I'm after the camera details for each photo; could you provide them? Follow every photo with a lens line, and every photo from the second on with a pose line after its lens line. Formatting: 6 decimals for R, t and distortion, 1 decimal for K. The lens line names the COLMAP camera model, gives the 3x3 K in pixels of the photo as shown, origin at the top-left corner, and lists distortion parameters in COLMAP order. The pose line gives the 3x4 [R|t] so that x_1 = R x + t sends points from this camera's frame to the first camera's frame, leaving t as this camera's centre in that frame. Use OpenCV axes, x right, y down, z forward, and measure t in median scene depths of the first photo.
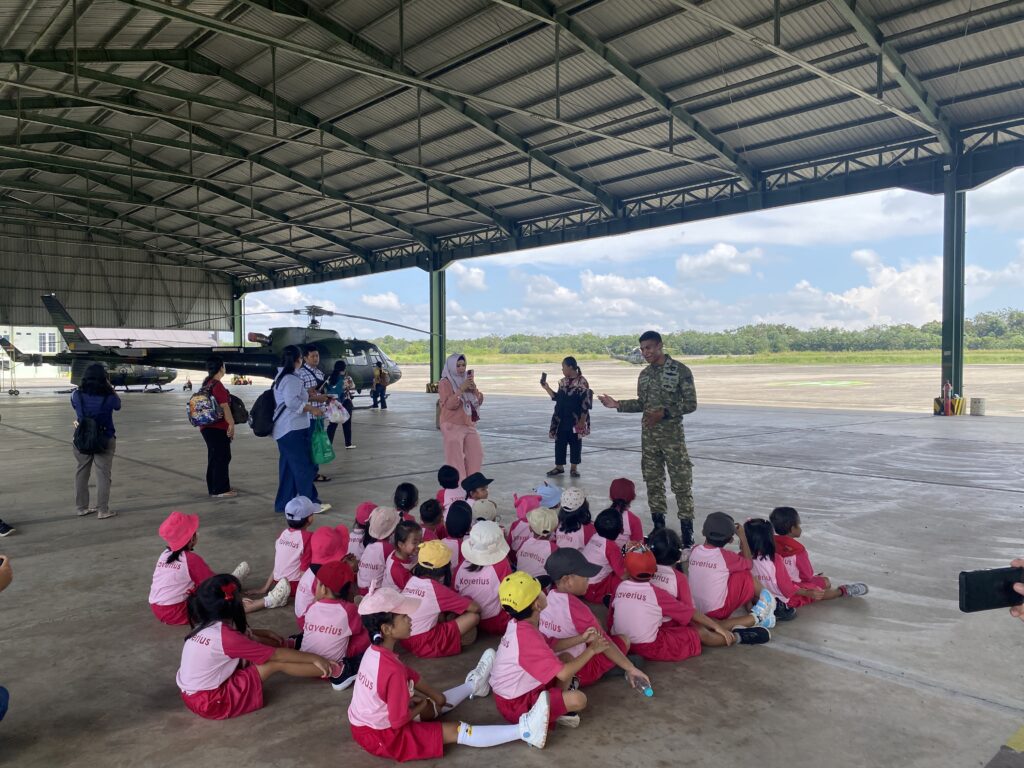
lens RADIAL K [[782.2, 0, 512.0], [0, 782.2, 384.0], [0, 0, 1]] dist [-0.001246, -0.001879]
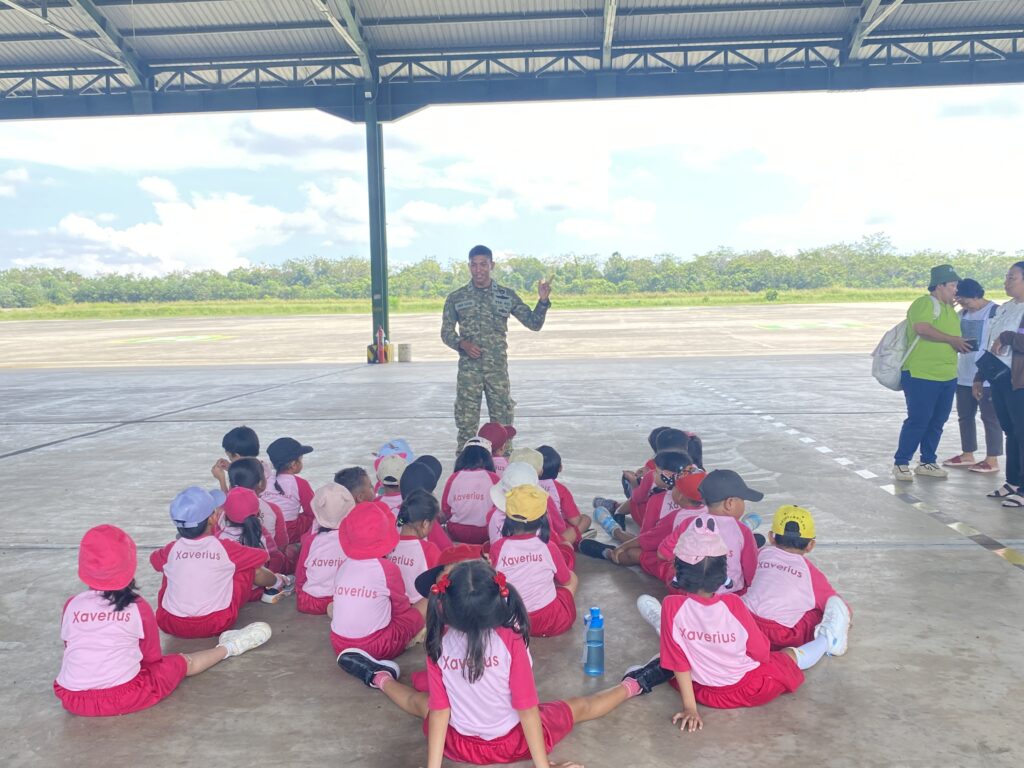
lens RADIAL K [[951.6, 0, 511.5], [0, 951.6, 339.3], [0, 0, 1]] dist [0.000201, -0.020896]
pose [[0.717079, -0.031594, 0.696276, -0.108685], [0.033734, 0.999375, 0.010605, 0.004621], [-0.696175, 0.015883, 0.717696, 0.085053]]
